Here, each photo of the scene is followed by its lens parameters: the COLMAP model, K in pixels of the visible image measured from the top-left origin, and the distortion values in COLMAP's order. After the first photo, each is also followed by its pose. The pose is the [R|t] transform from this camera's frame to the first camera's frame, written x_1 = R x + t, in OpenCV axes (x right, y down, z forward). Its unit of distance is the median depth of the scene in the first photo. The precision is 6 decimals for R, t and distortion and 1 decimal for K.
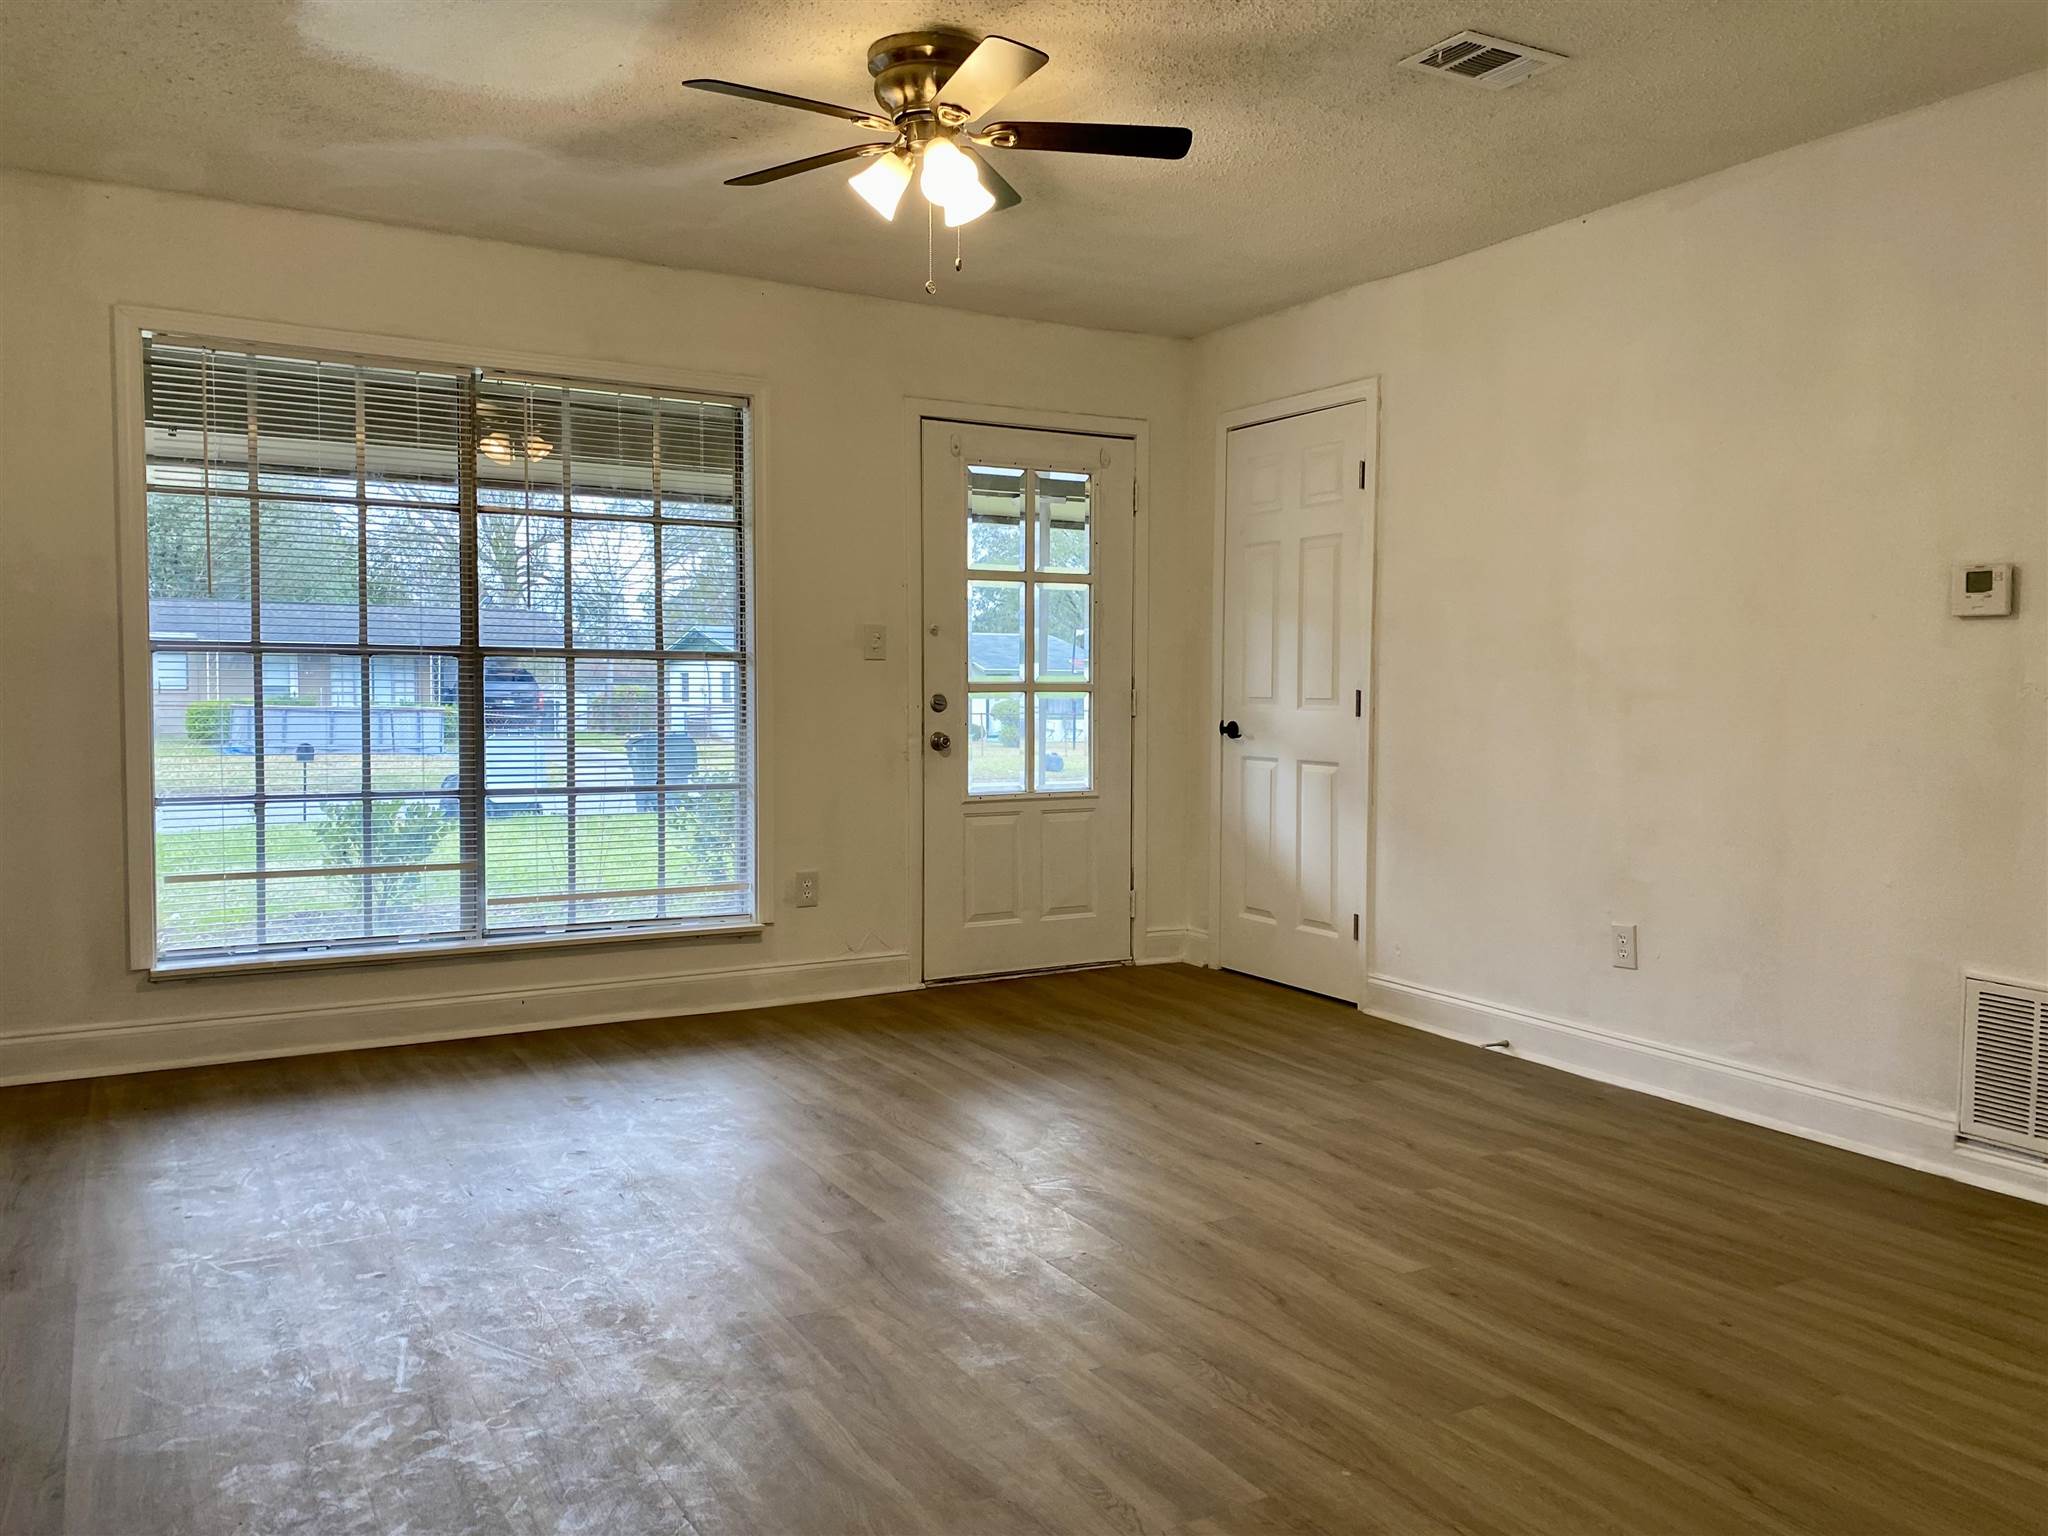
lens RADIAL K [[1560.9, 0, 1019.2], [0, 1560.9, 757.8], [0, 0, 1]] dist [0.055963, -0.052783]
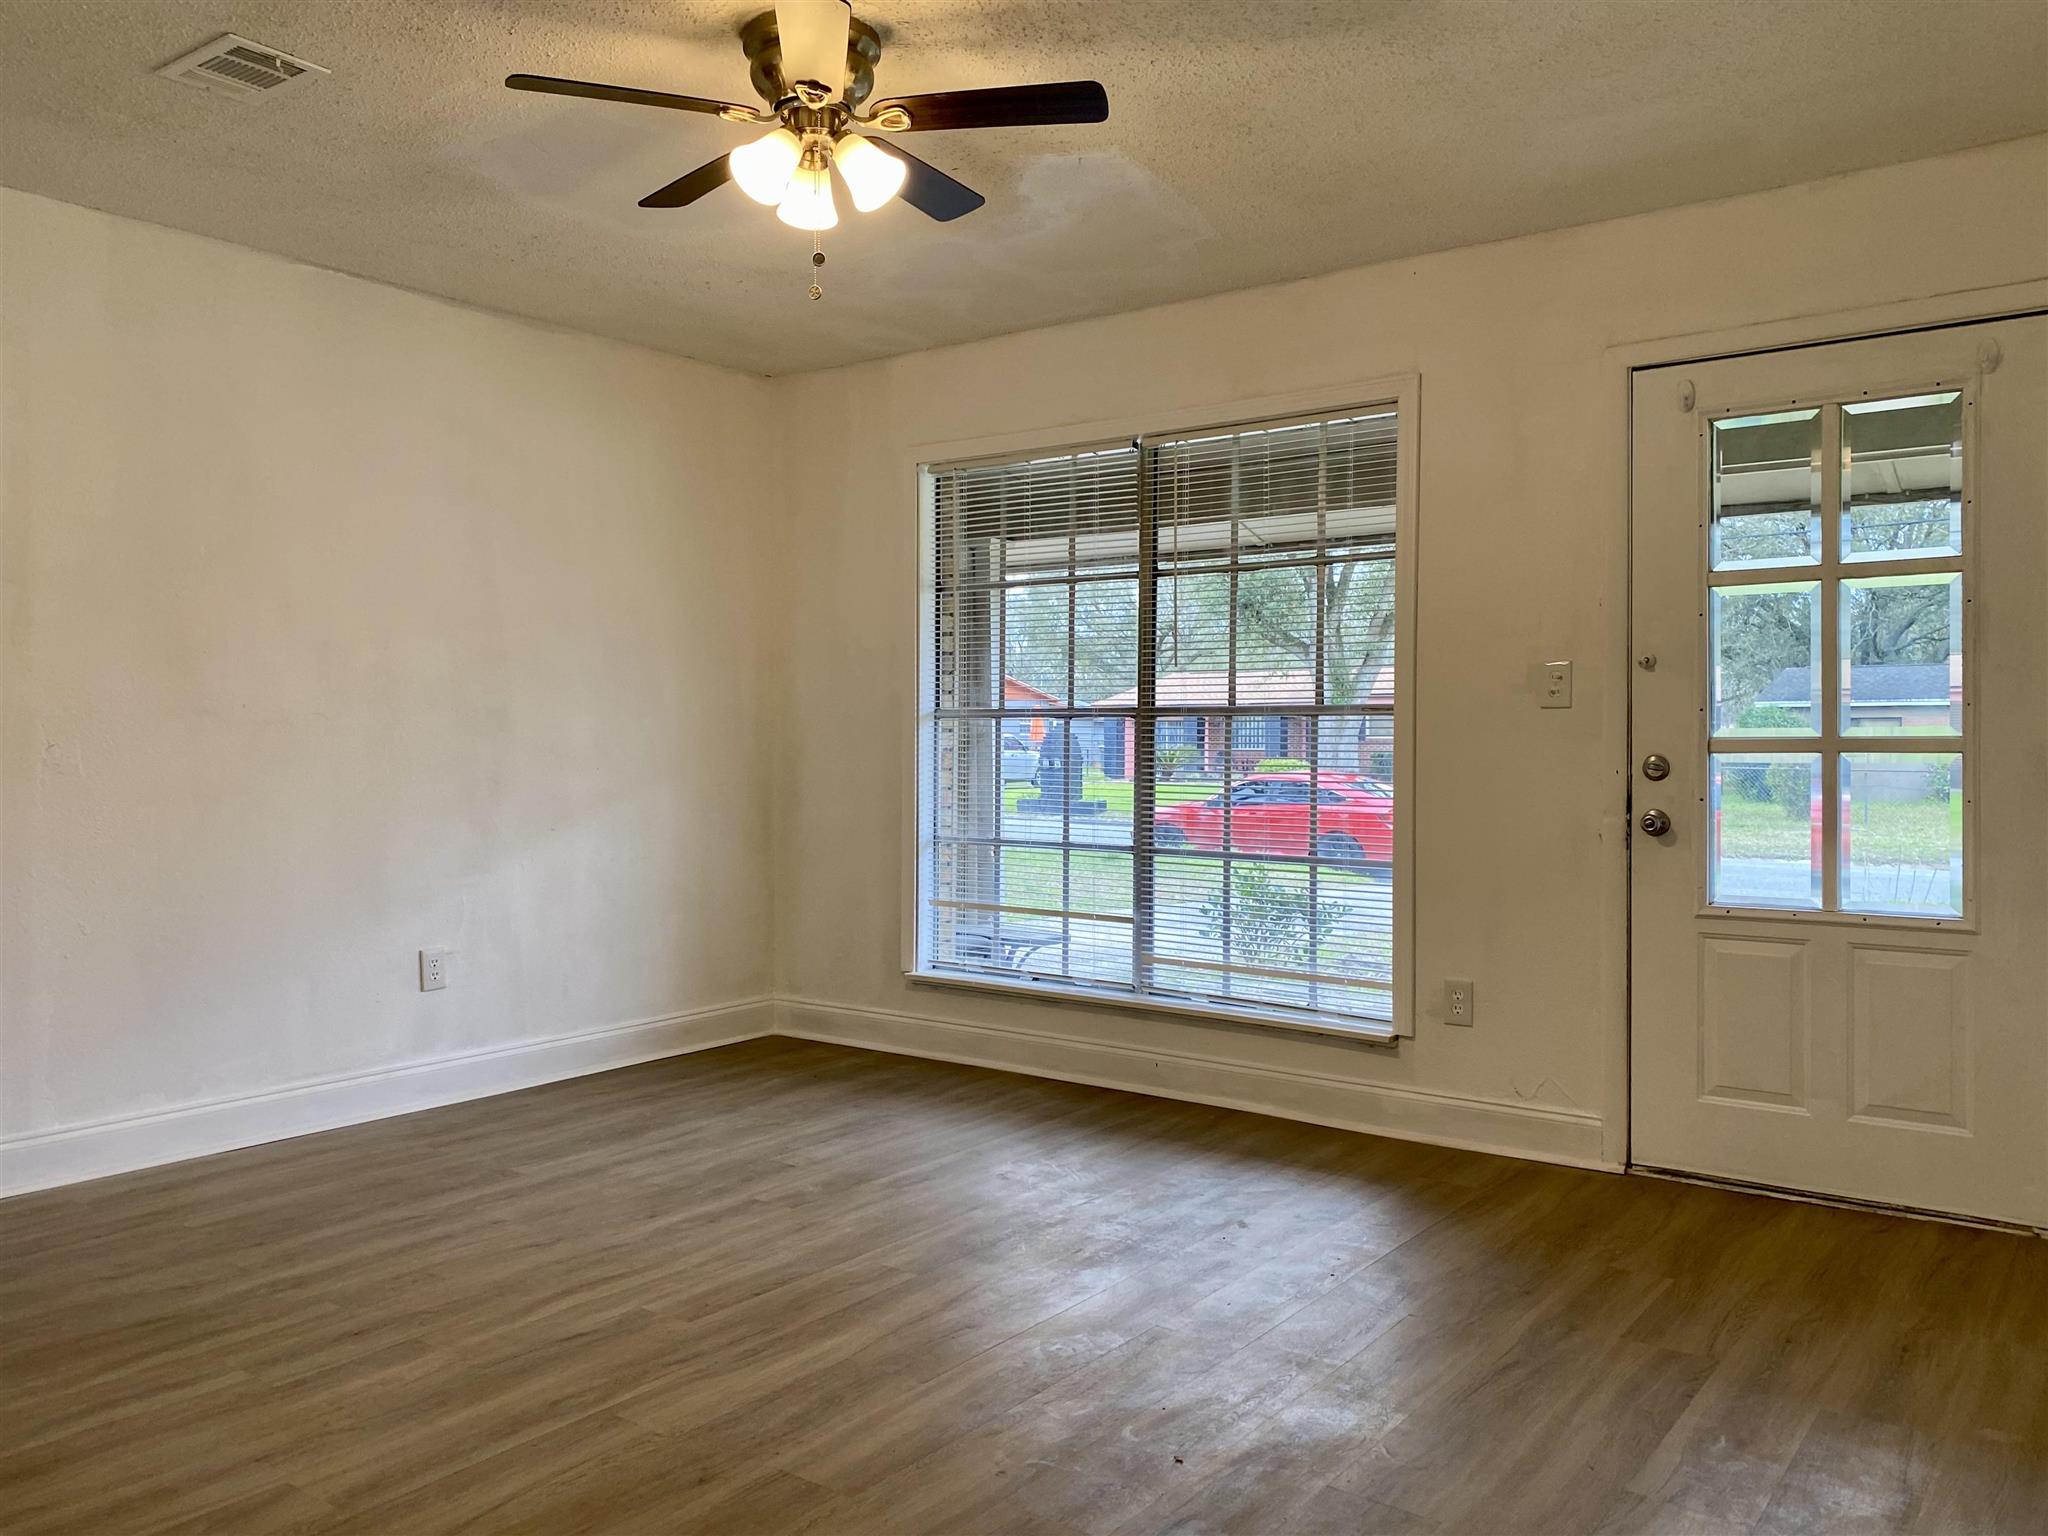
lens RADIAL K [[1560.9, 0, 1019.2], [0, 1560.9, 757.8], [0, 0, 1]] dist [0.055963, -0.052783]
pose [[0.392347, 0.005481, -0.919801, 0.493217], [-0.043701, 0.998964, -0.012688, -0.018982], [0.918779, 0.045174, 0.392180, 0.469200]]
